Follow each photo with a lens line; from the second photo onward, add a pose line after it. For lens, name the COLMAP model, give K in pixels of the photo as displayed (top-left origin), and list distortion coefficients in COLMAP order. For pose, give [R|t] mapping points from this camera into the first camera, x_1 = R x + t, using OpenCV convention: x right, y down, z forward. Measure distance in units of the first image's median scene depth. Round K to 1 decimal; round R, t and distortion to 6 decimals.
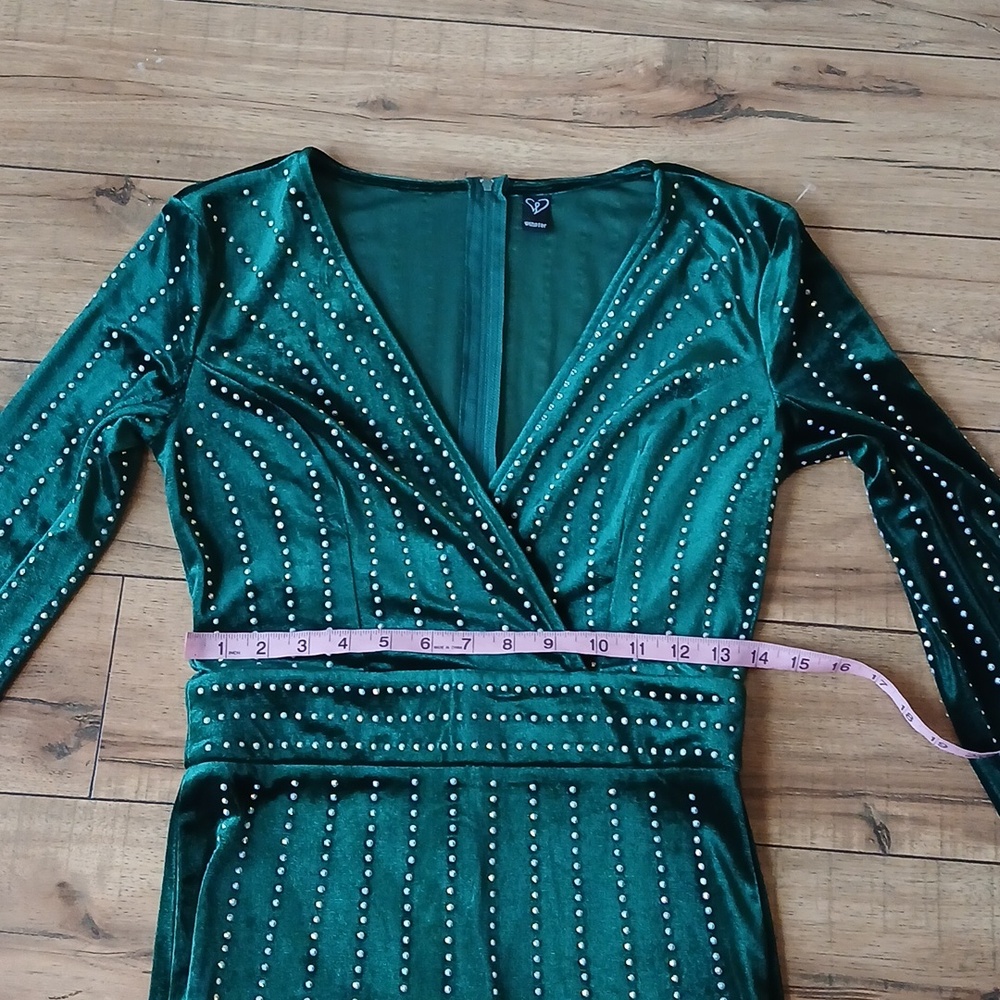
lens RADIAL K [[1629.9, 0, 493.2], [0, 1629.9, 495.8], [0, 0, 1]] dist [0.103881, 0.000000]
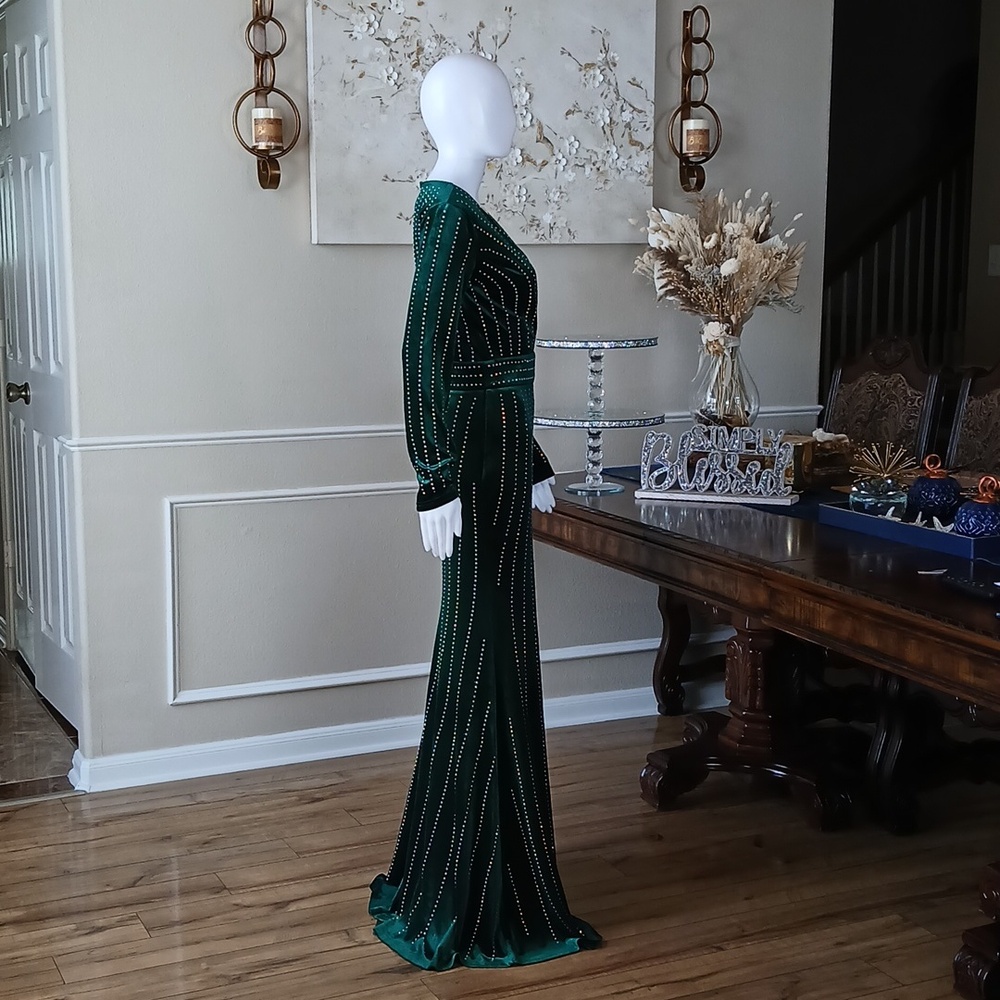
lens RADIAL K [[1629.9, 0, 505.5], [0, 1629.9, 502.8], [0, 0, 1]] dist [0.103881, 0.000000]
pose [[0.872640, -0.106519, 0.476606, -1.234104], [0.474495, 0.415858, -0.775832, 2.656596], [-0.115560, 0.903170, 0.413437, -1.204449]]
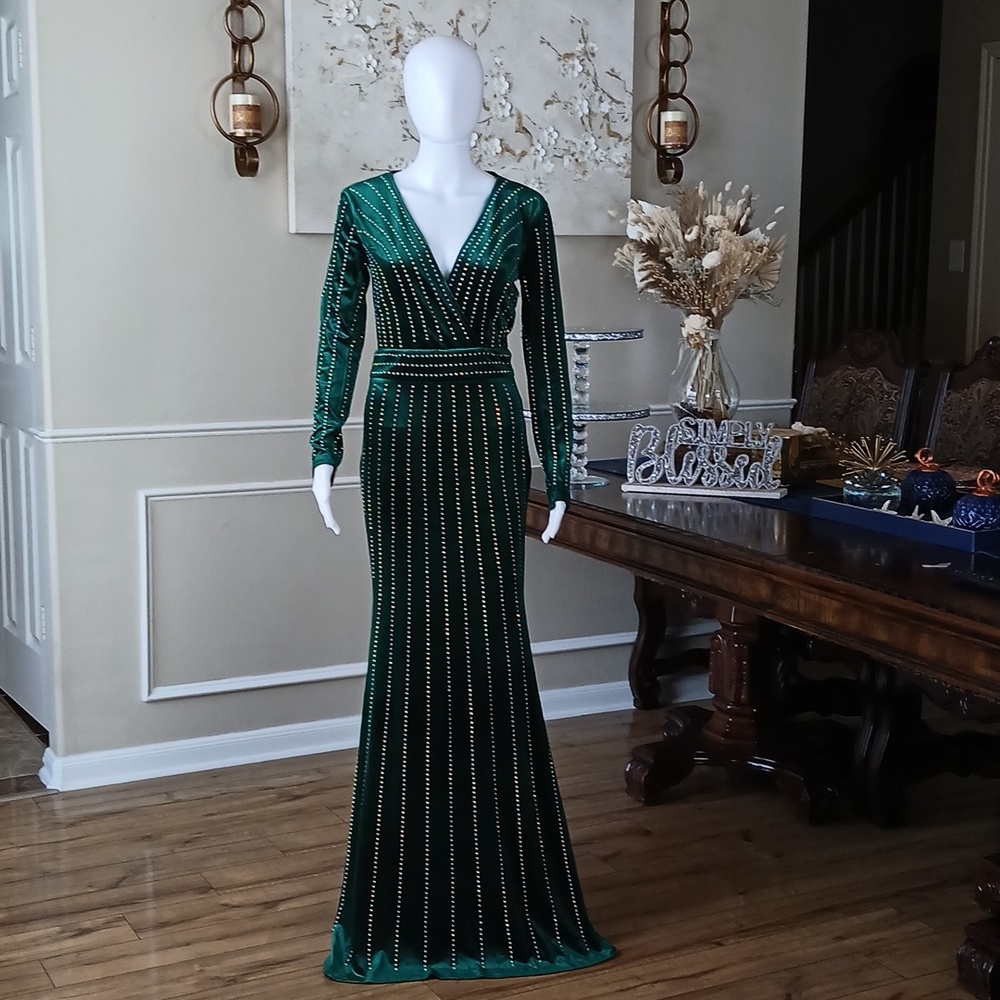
lens RADIAL K [[1629.9, 0, 497.7], [0, 1629.9, 504.0], [0, 0, 1]] dist [0.103881, 0.000000]
pose [[0.852745, -0.108002, 0.511041, -1.329003], [0.505277, 0.418511, -0.754681, 2.563993], [-0.132369, 0.901767, 0.411454, -1.167325]]
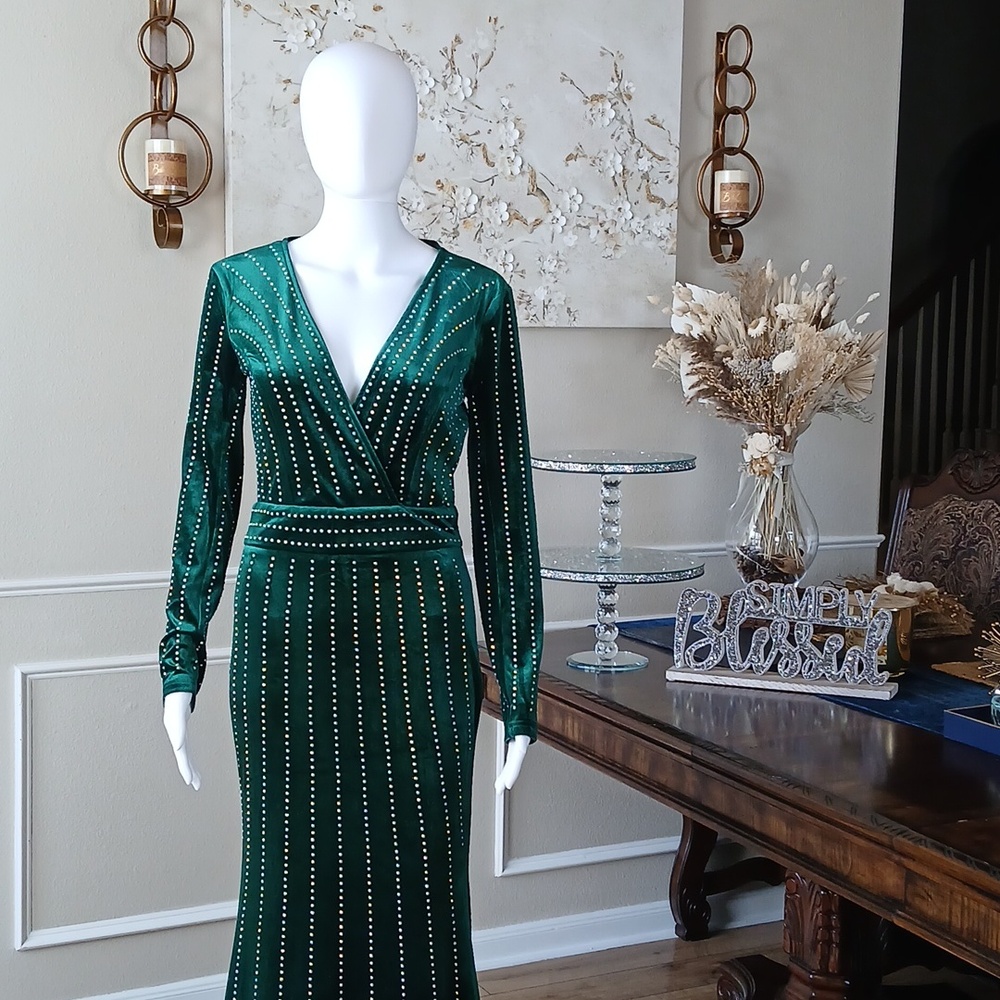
lens RADIAL K [[1629.9, 0, 502.1], [0, 1629.9, 497.0], [0, 0, 1]] dist [0.103881, 0.000000]
pose [[0.860473, -0.073259, 0.504201, -0.772890], [0.490825, 0.384633, -0.781760, 1.772383], [-0.136661, 0.920158, 0.366924, -0.940462]]
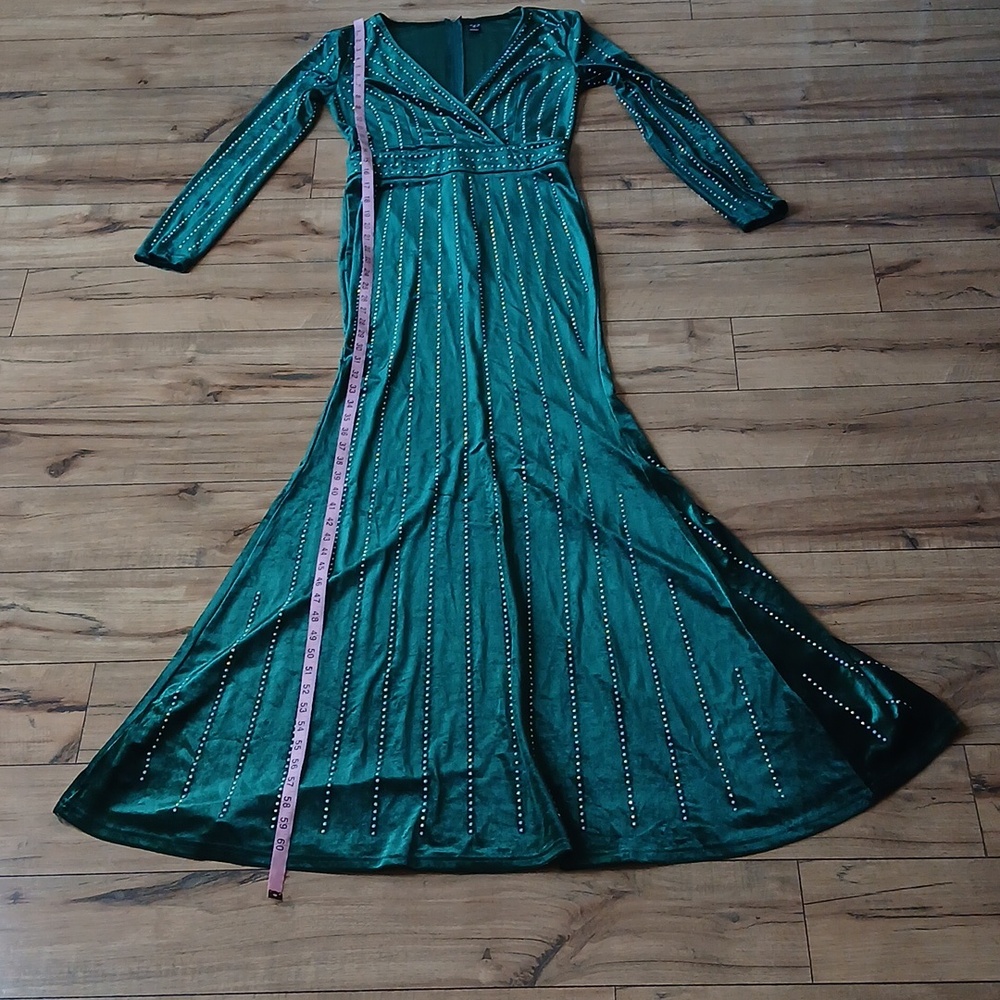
lens RADIAL K [[1629.9, 0, 506.7], [0, 1629.9, 502.5], [0, 0, 1]] dist [0.103881, 0.000000]
pose [[0.995281, -0.096922, -0.004672, 0.017362], [0.088110, 0.922866, -0.374906, 1.456332], [0.040649, 0.372725, 0.927051, -1.043257]]
